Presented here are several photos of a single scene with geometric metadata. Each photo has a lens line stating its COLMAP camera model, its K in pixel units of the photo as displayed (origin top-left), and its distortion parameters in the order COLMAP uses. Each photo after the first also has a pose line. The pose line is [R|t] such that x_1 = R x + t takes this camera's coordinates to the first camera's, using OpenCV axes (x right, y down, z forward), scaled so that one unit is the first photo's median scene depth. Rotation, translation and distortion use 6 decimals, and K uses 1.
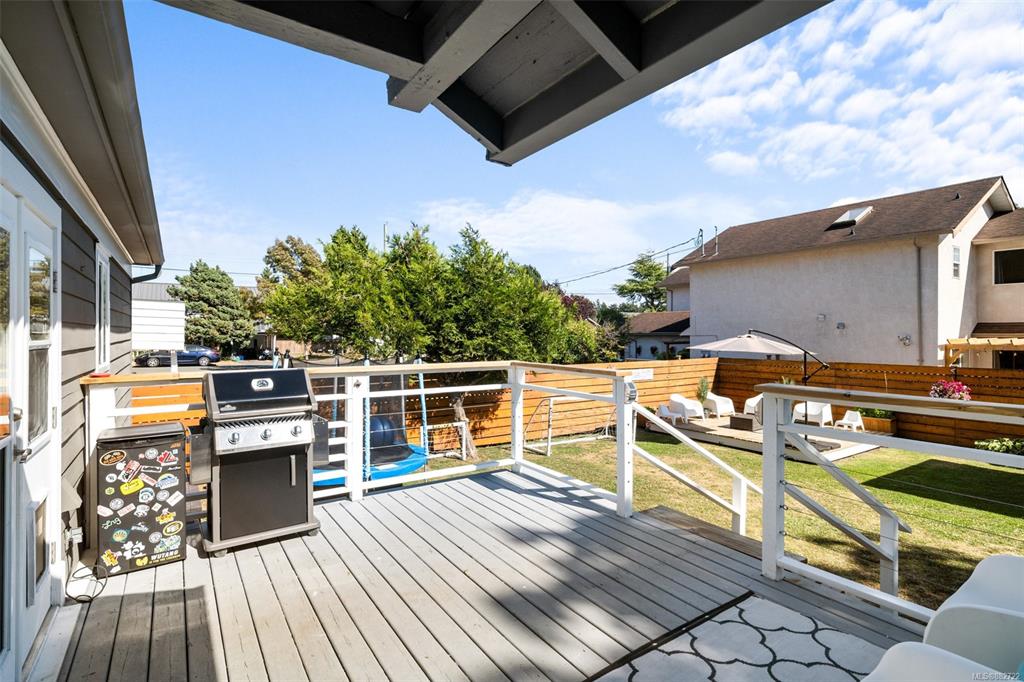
lens RADIAL K [[502.9, 0, 518.3], [0, 502.9, 334.0], [0, 0, 1]] dist [-0.000842, -0.000350]
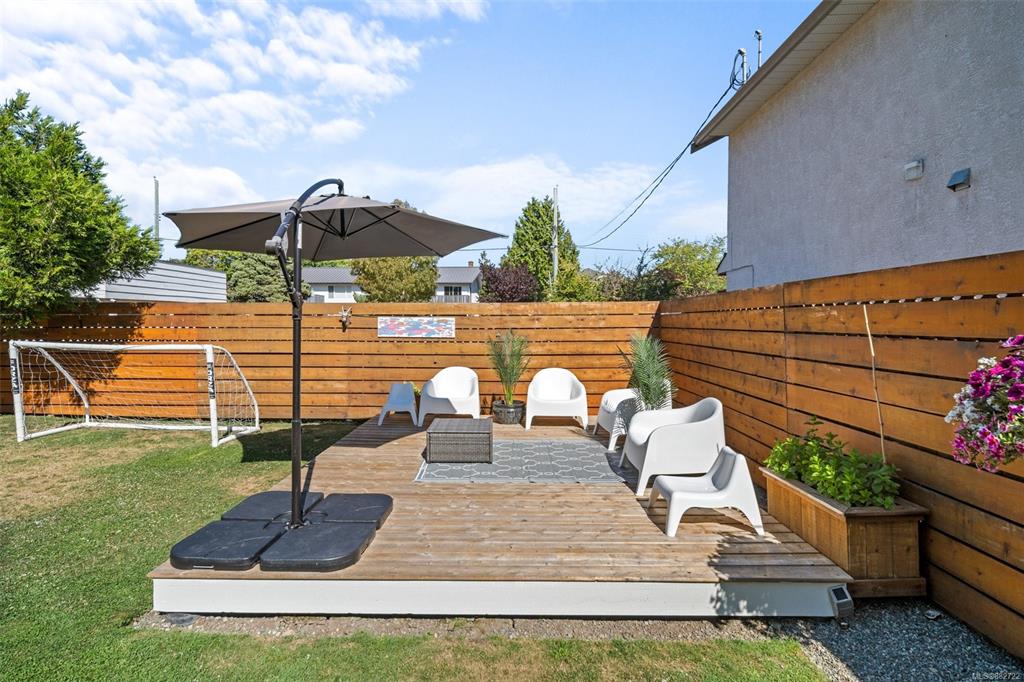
lens RADIAL K [[502.9, 0, 518.3], [0, 502.9, 334.0], [0, 0, 1]] dist [-0.000842, -0.000350]
pose [[0.820391, 0.016610, -0.571562, 0.595995], [-0.001913, 0.999652, 0.026304, 0.069806], [0.571800, -0.020487, 0.820137, 0.592827]]
